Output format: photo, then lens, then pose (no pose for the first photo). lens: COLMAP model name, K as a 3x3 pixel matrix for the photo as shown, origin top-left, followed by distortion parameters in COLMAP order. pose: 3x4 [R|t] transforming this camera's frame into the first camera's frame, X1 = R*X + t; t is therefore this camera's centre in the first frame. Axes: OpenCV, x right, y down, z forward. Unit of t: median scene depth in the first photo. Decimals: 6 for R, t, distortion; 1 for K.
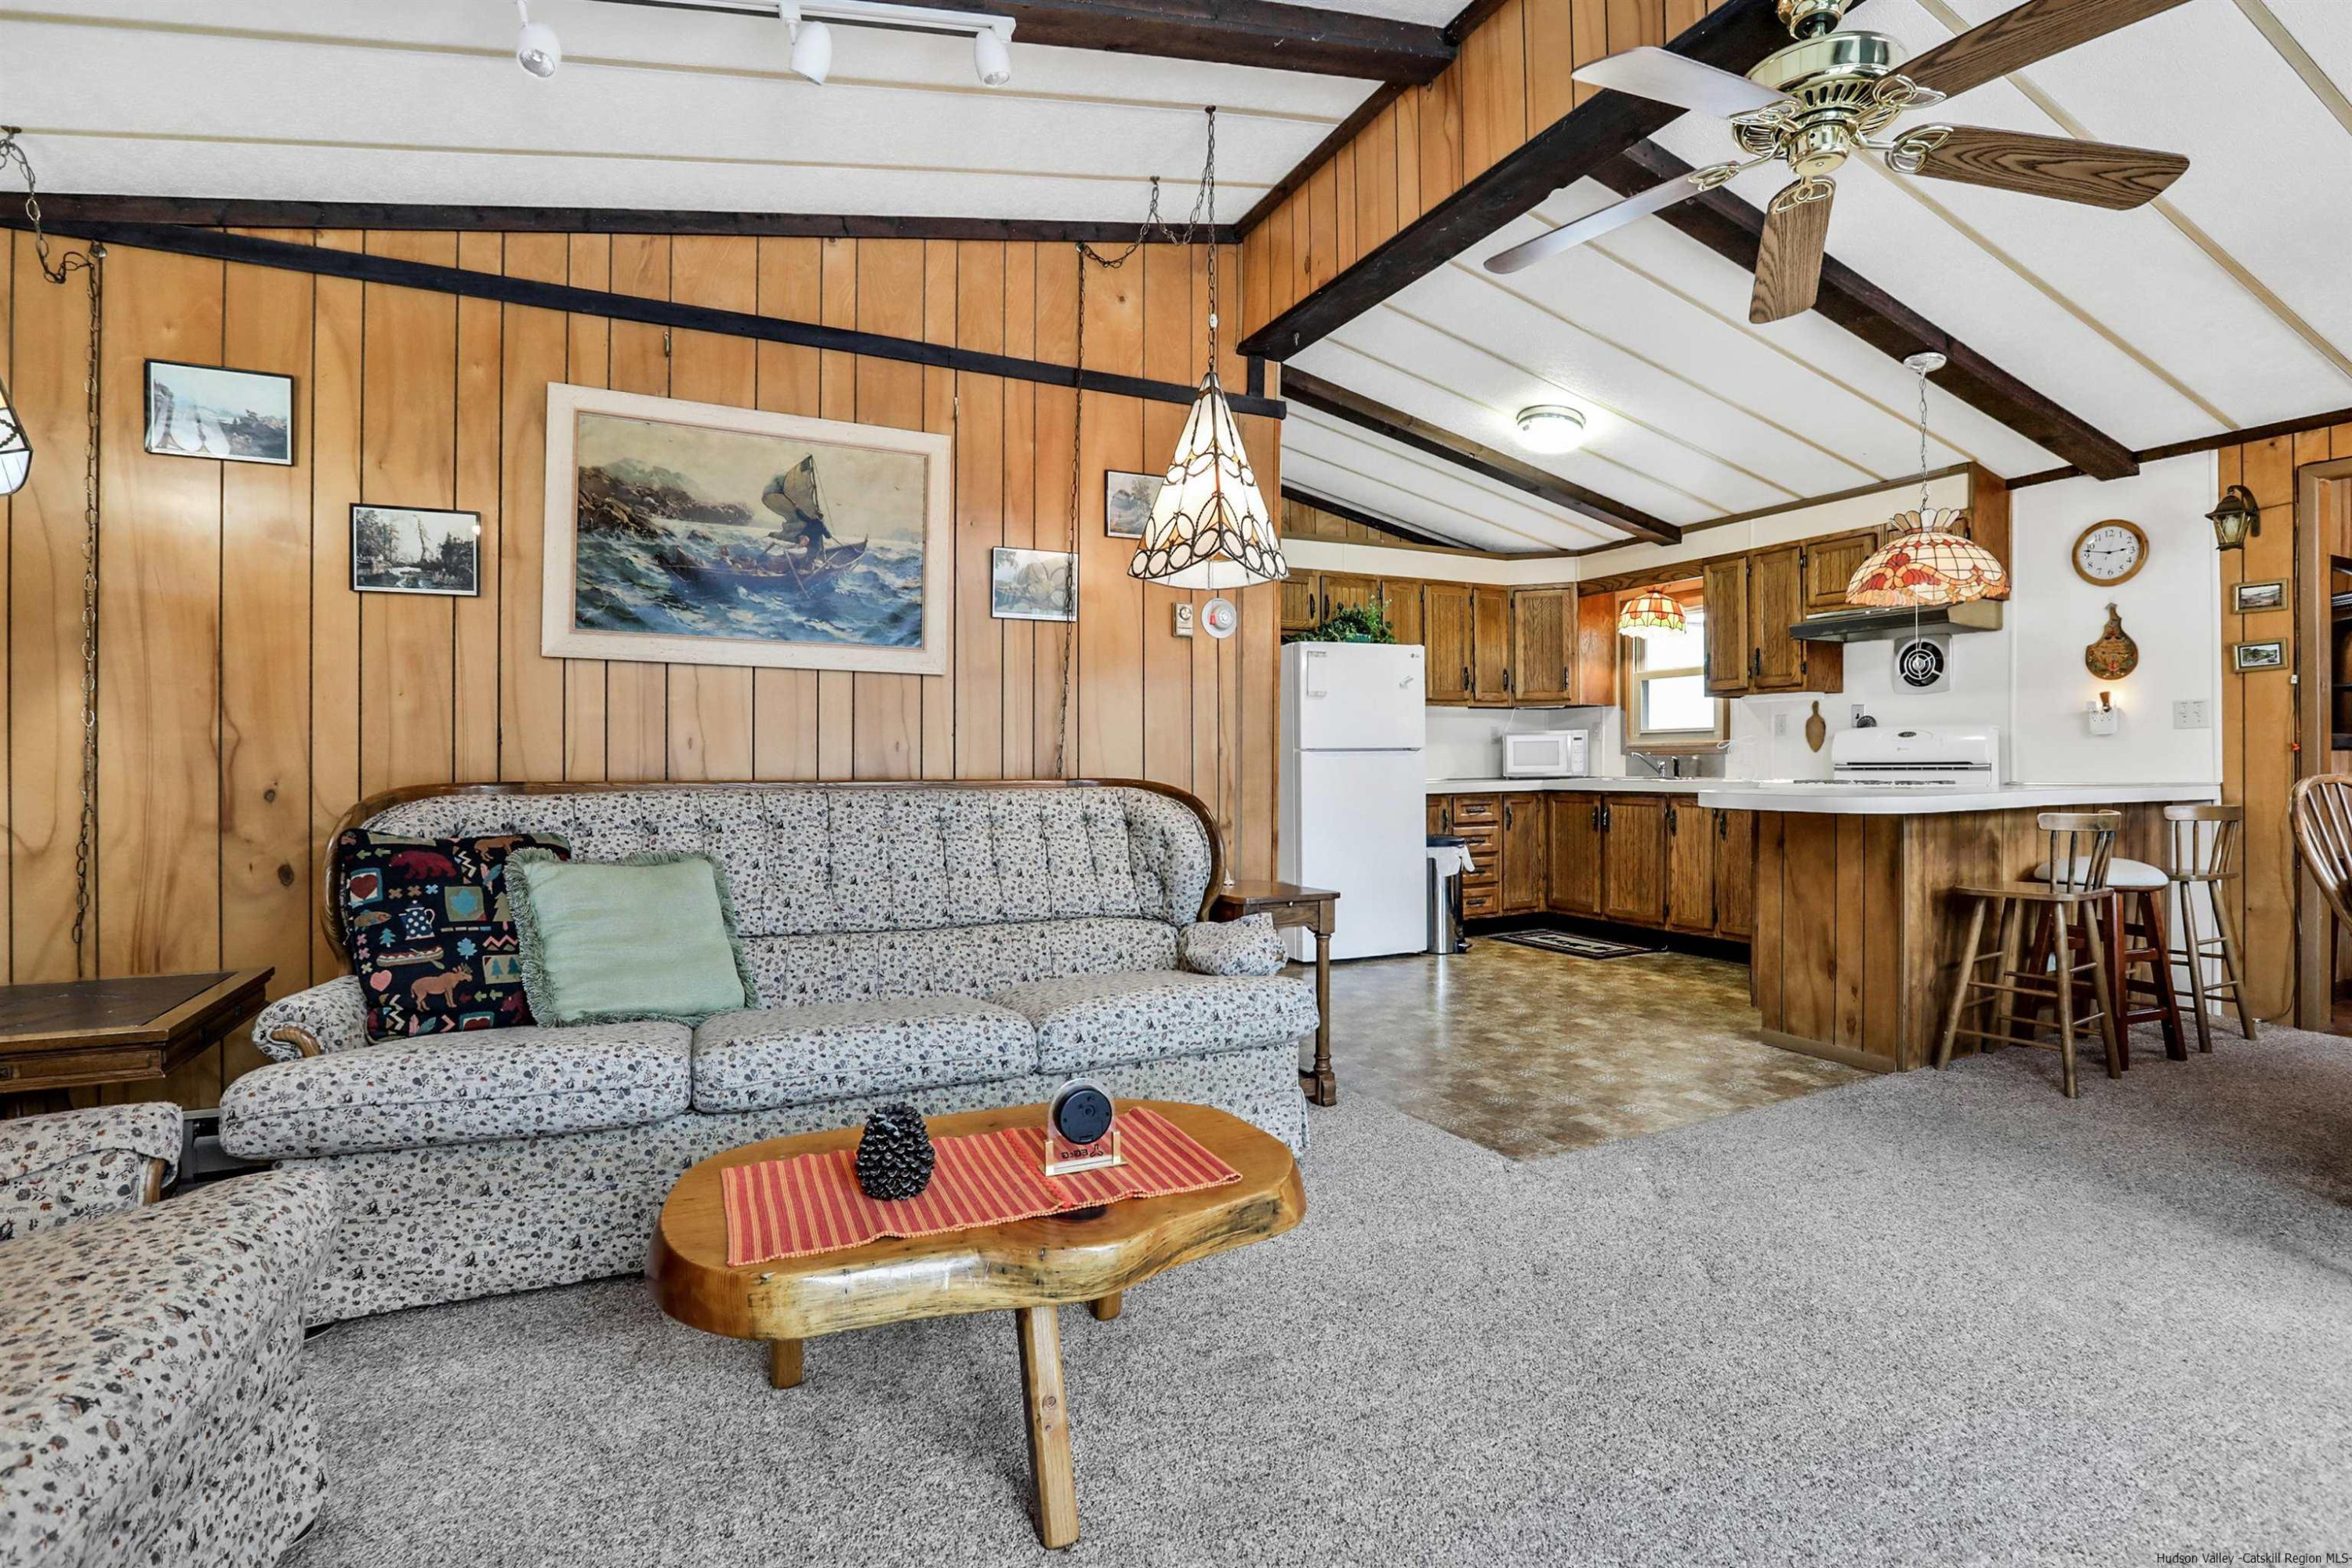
lens RADIAL K [[1208.9, 0, 1206.2], [0, 1208.9, 769.2], [0, 0, 1]] dist [-0.042436, 0.030249]
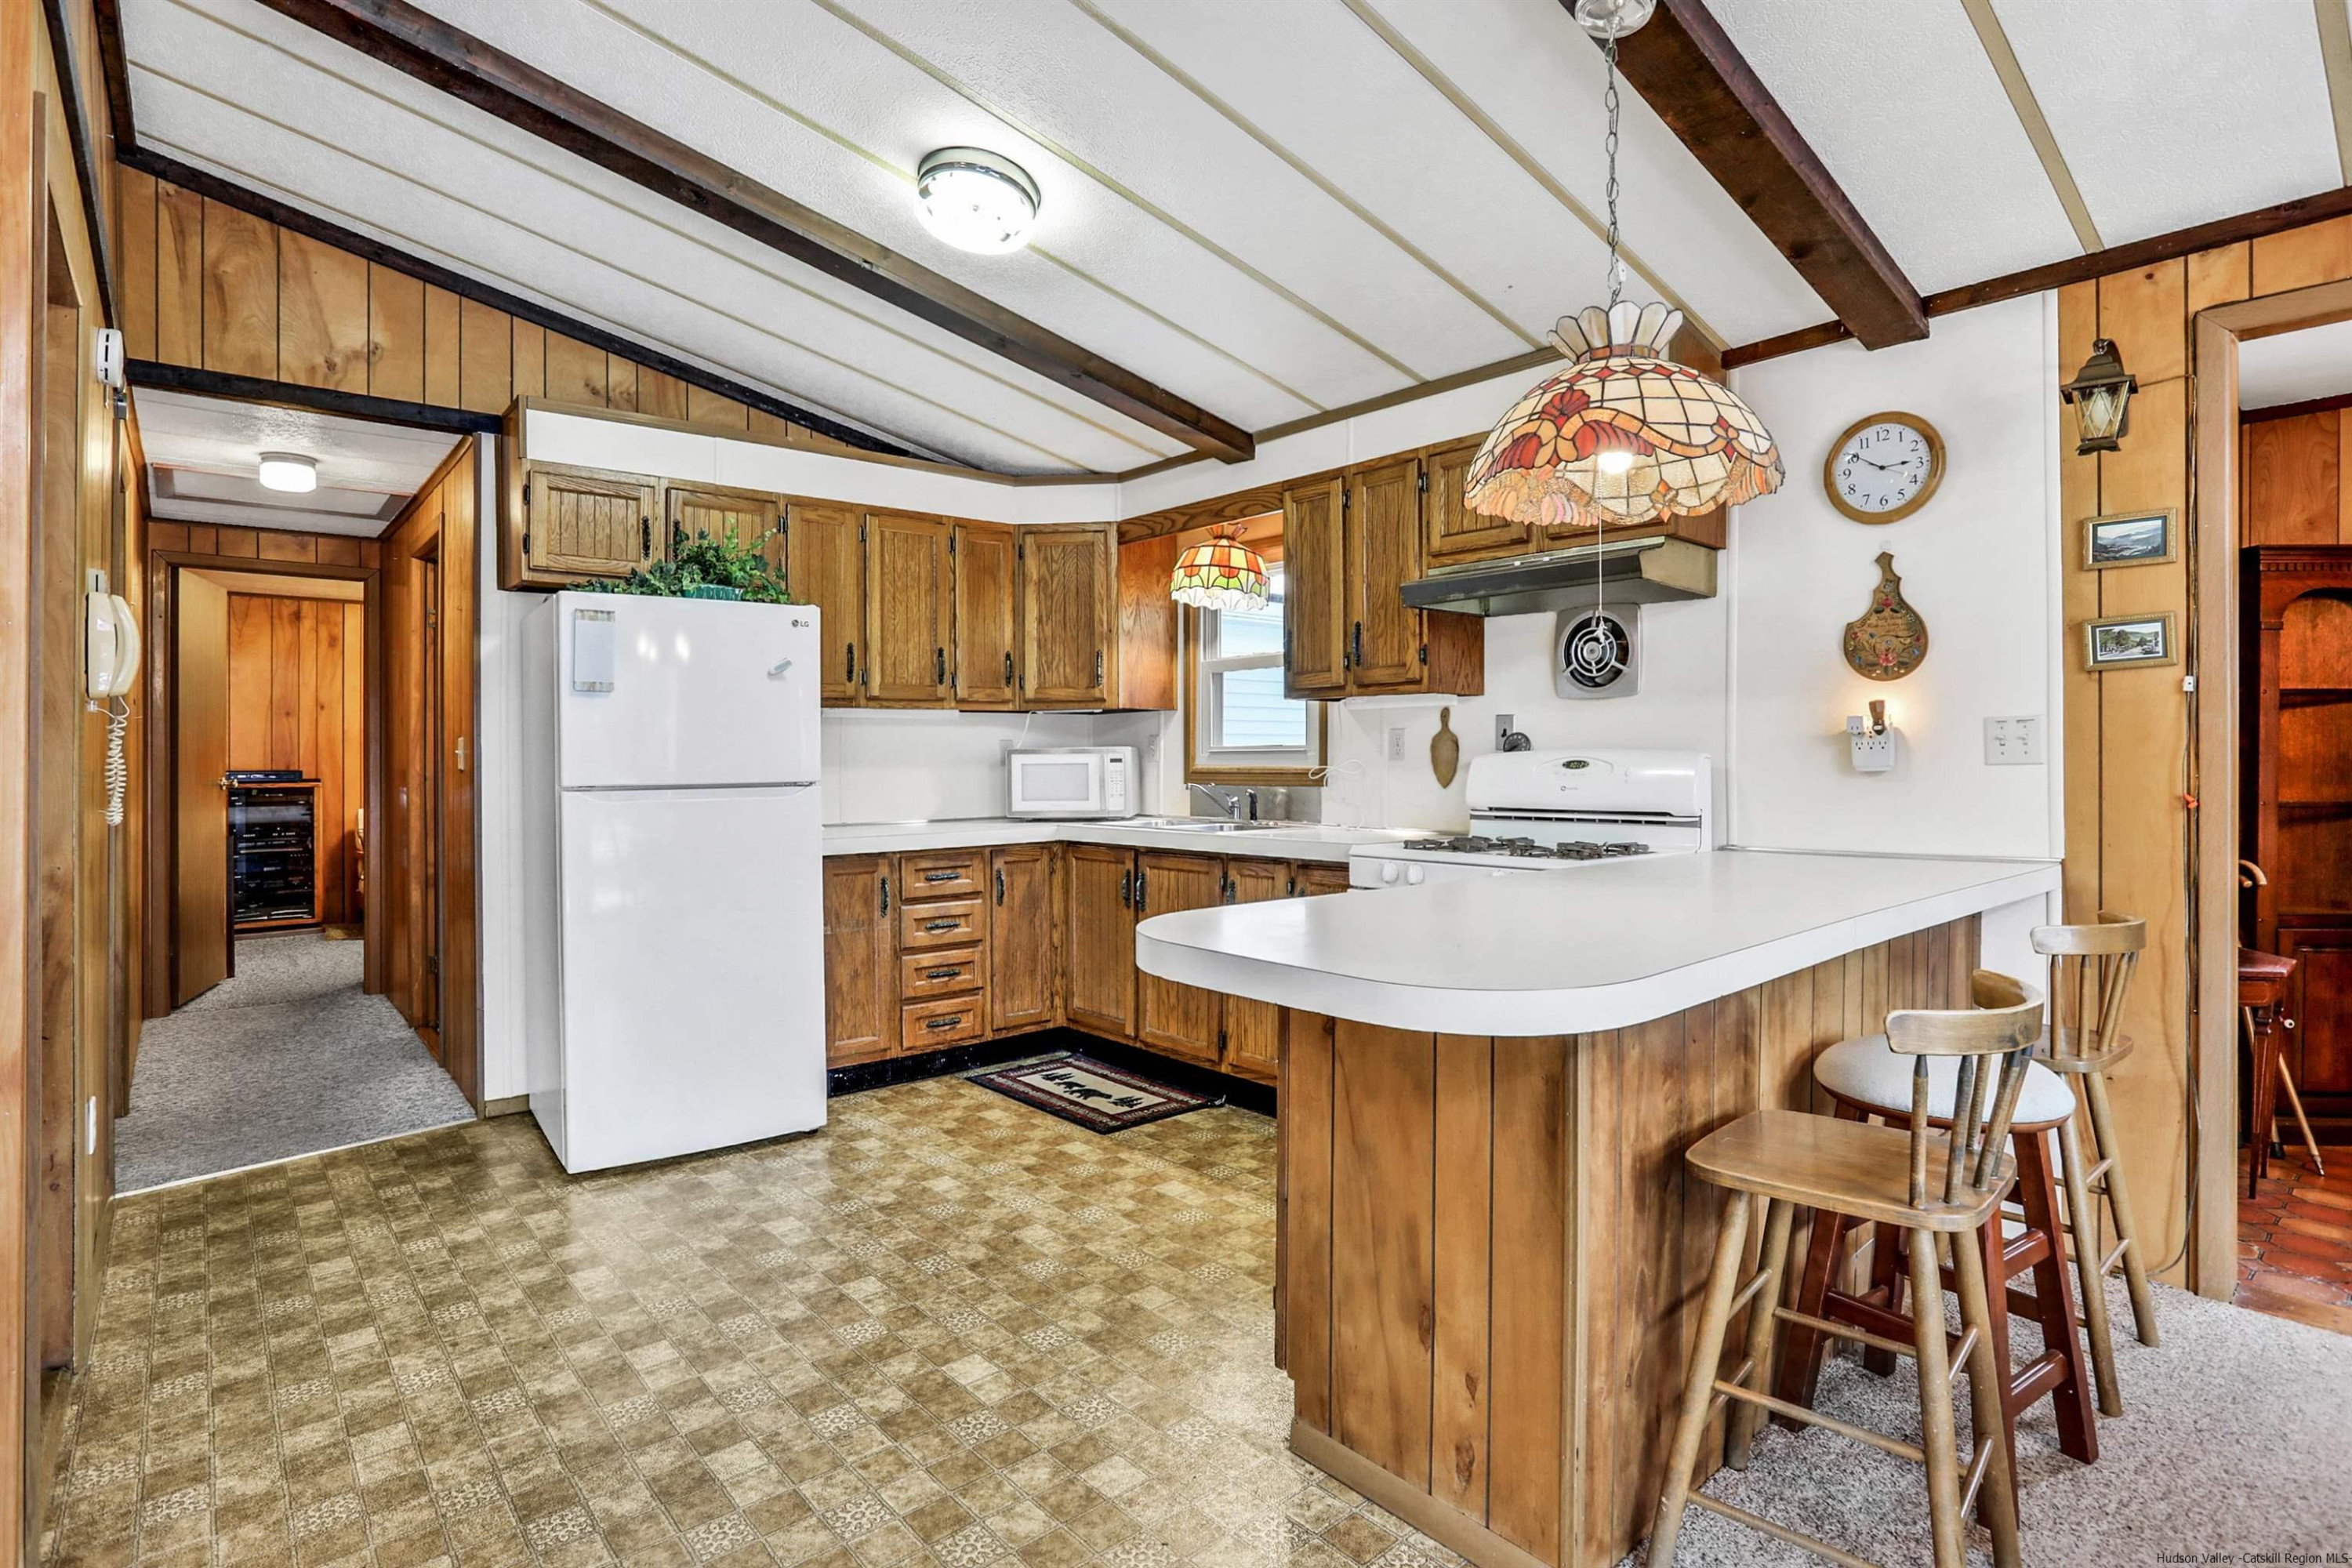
lens RADIAL K [[1208.9, 0, 1206.2], [0, 1208.9, 769.2], [0, 0, 1]] dist [-0.042436, 0.030249]
pose [[0.971484, -0.001375, 0.237103, 0.289023], [0.000325, 0.999990, 0.004466, -0.033678], [-0.237106, -0.004262, 0.971474, 0.502899]]
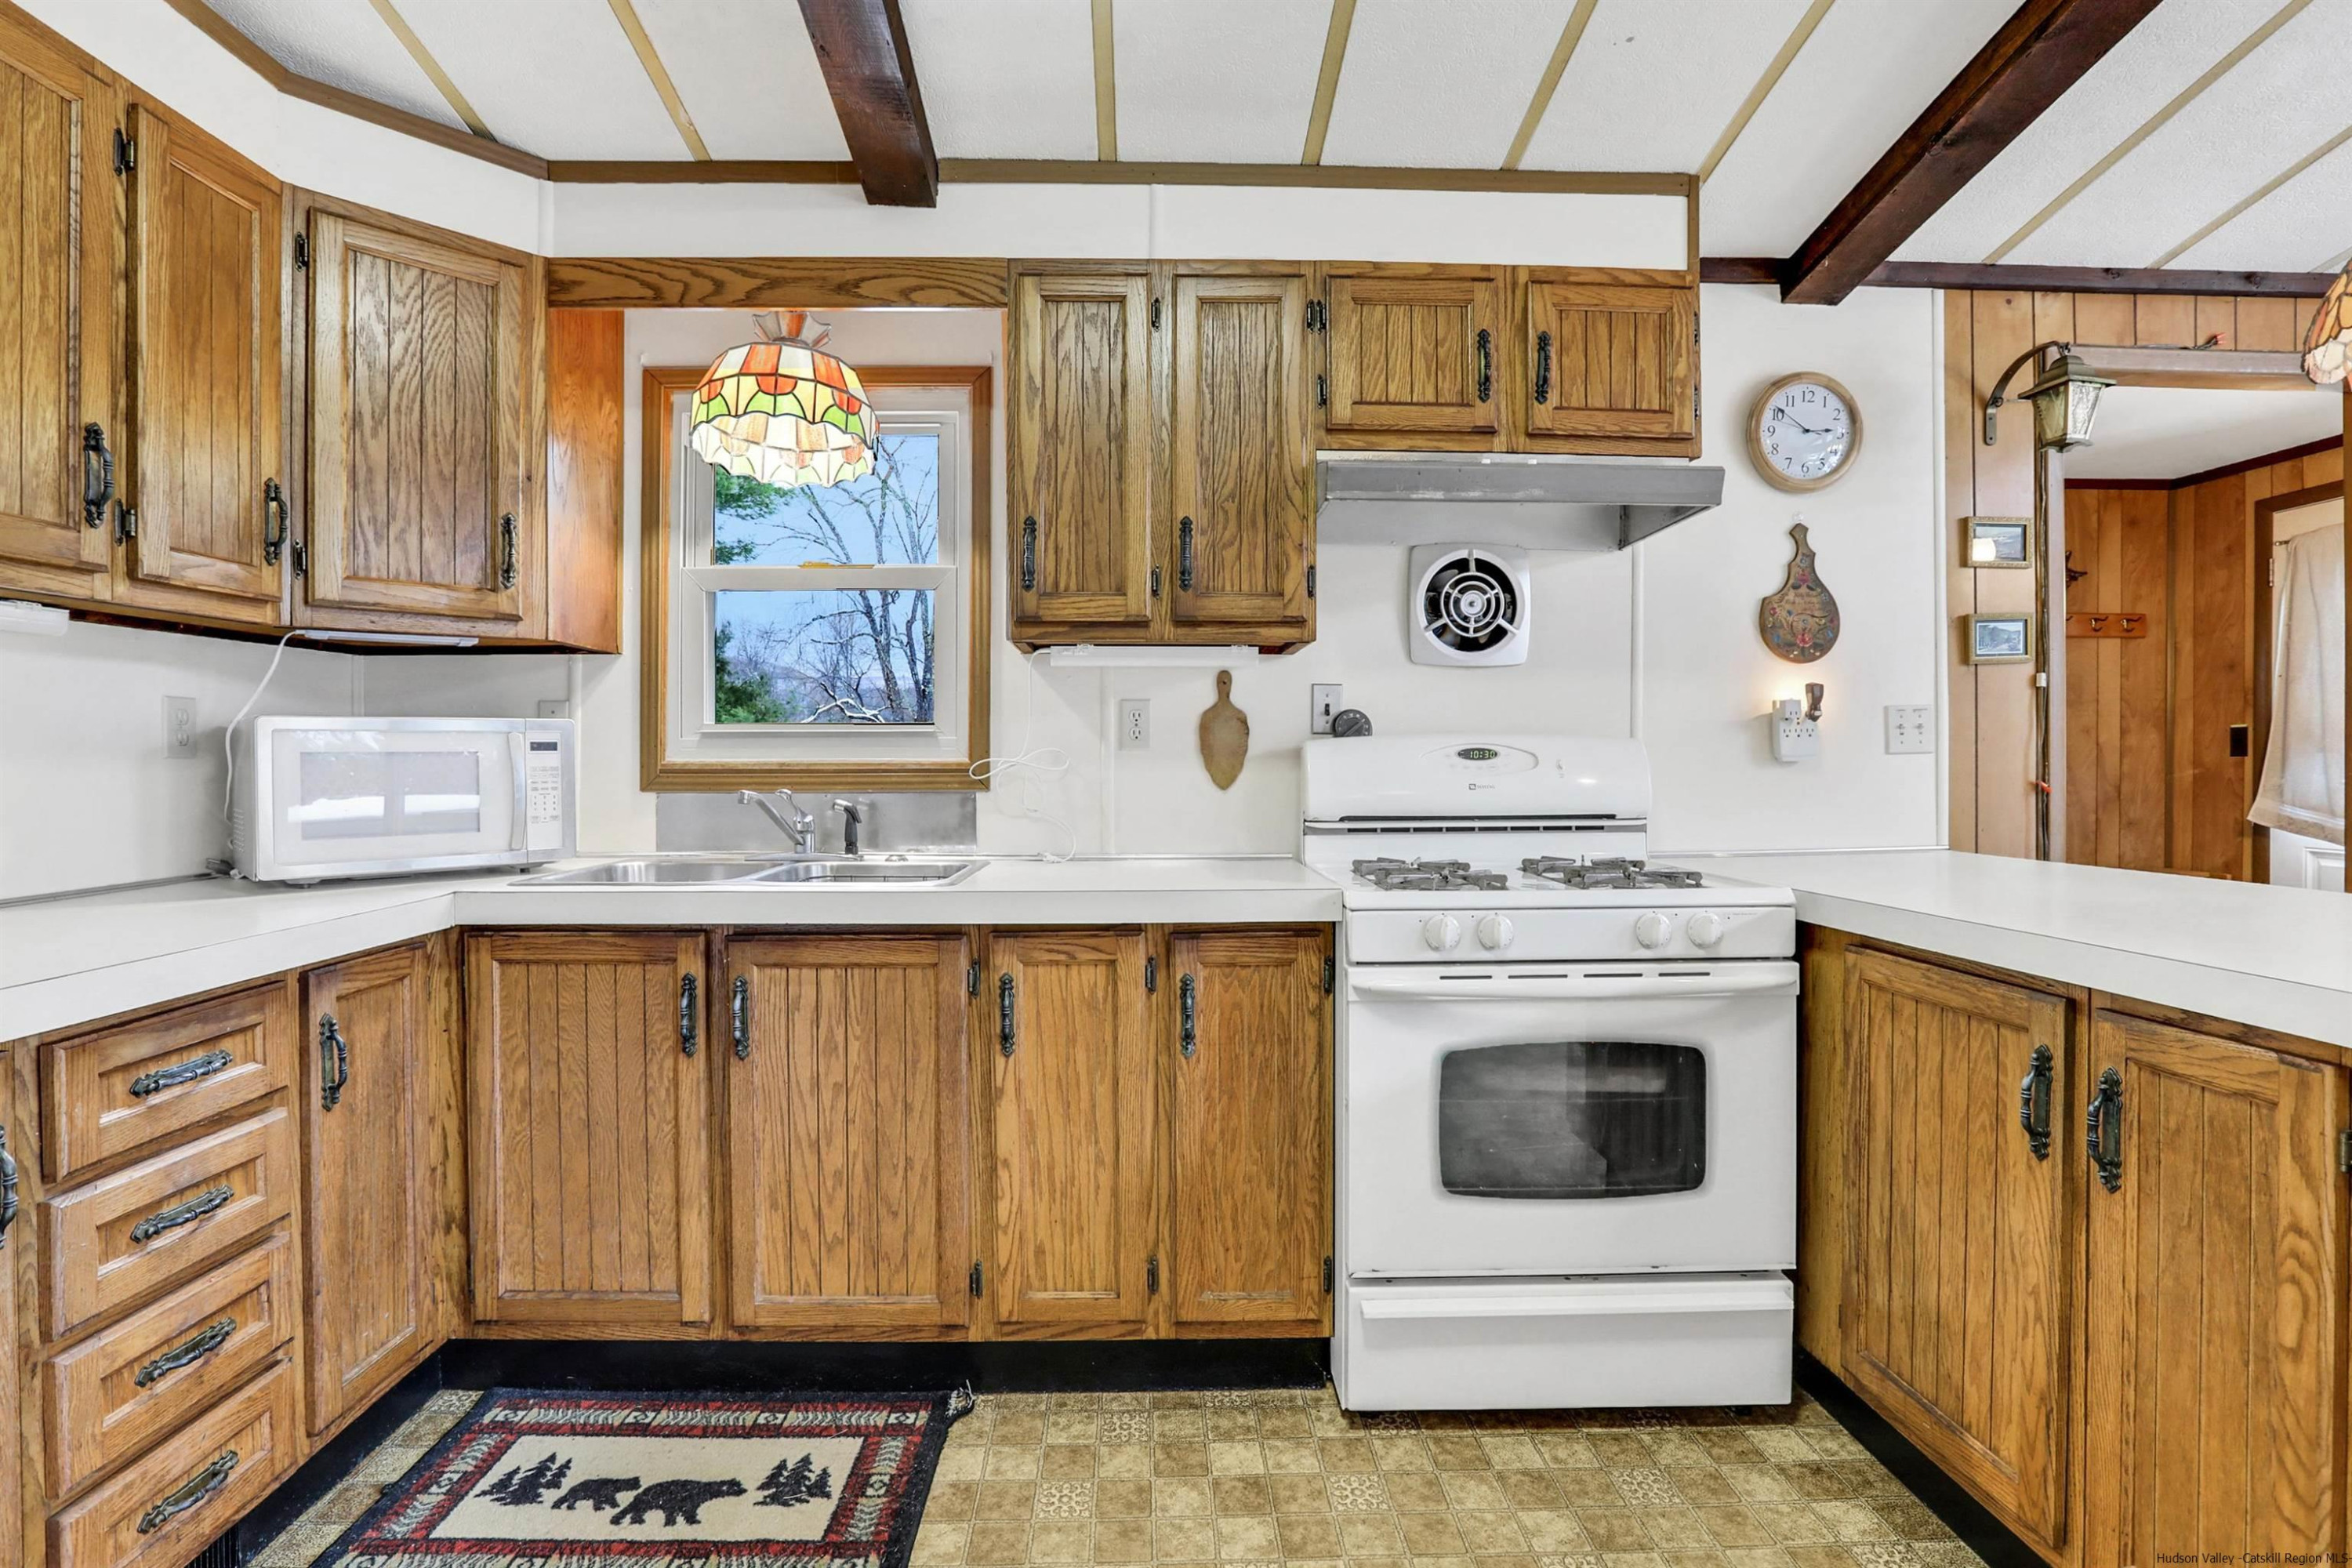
lens RADIAL K [[1102.0, 0, 1186.2], [0, 1102.0, 762.8], [0, 0, 1]] dist [-0.059501, 0.026687]
pose [[0.448260, -0.000021, 0.893903, 0.185977], [0.001878, 0.999998, -0.000919, -0.029160], [-0.893901, 0.002091, 0.448259, 1.044557]]
